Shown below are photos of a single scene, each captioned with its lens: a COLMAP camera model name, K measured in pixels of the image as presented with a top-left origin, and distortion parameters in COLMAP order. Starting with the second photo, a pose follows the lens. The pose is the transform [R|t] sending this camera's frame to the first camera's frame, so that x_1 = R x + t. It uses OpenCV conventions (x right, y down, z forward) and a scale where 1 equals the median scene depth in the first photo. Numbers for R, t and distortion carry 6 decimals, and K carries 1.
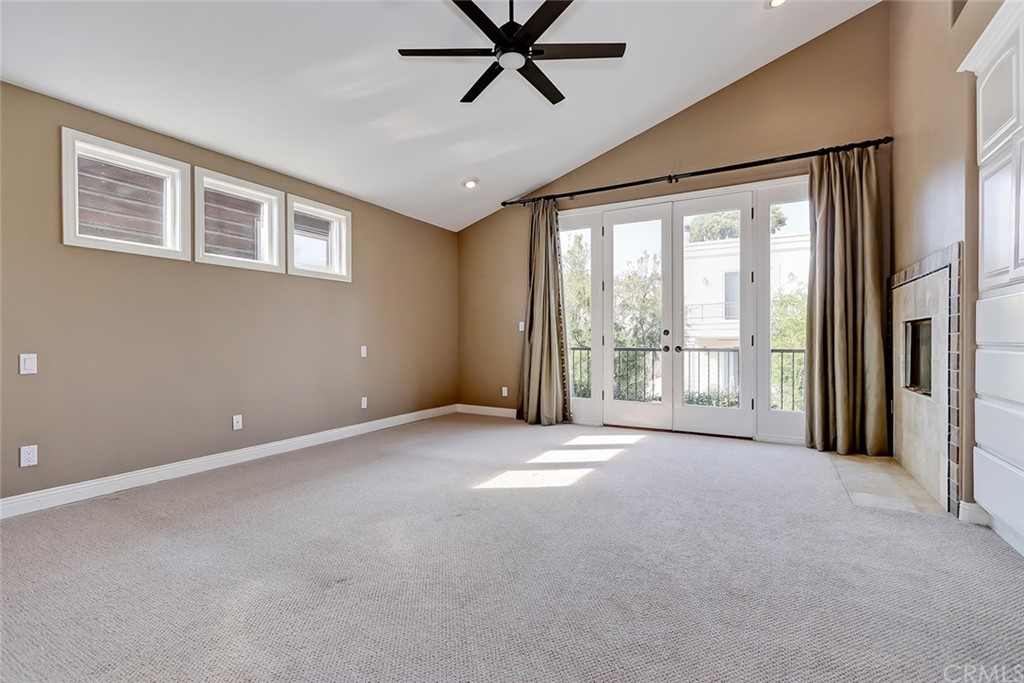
lens RADIAL K [[470.1, 0, 512.0], [0, 470.1, 341.5], [0, 0, 1]] dist [0.004492, -0.000755]
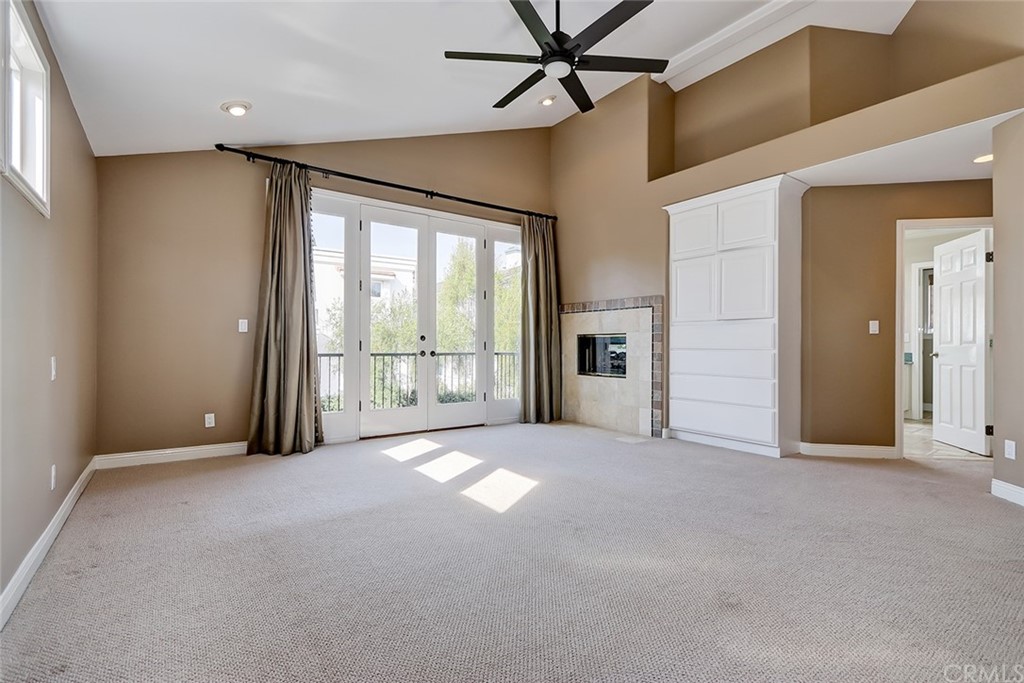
lens RADIAL K [[470.6, 0, 506.2], [0, 470.6, 343.8], [0, 0, 1]] dist [-0.001954, -0.000311]
pose [[0.421843, 0.004836, 0.906656, -0.562610], [-0.000255, 0.999986, -0.005215, -0.000970], [-0.906669, 0.001968, 0.421838, 0.399737]]
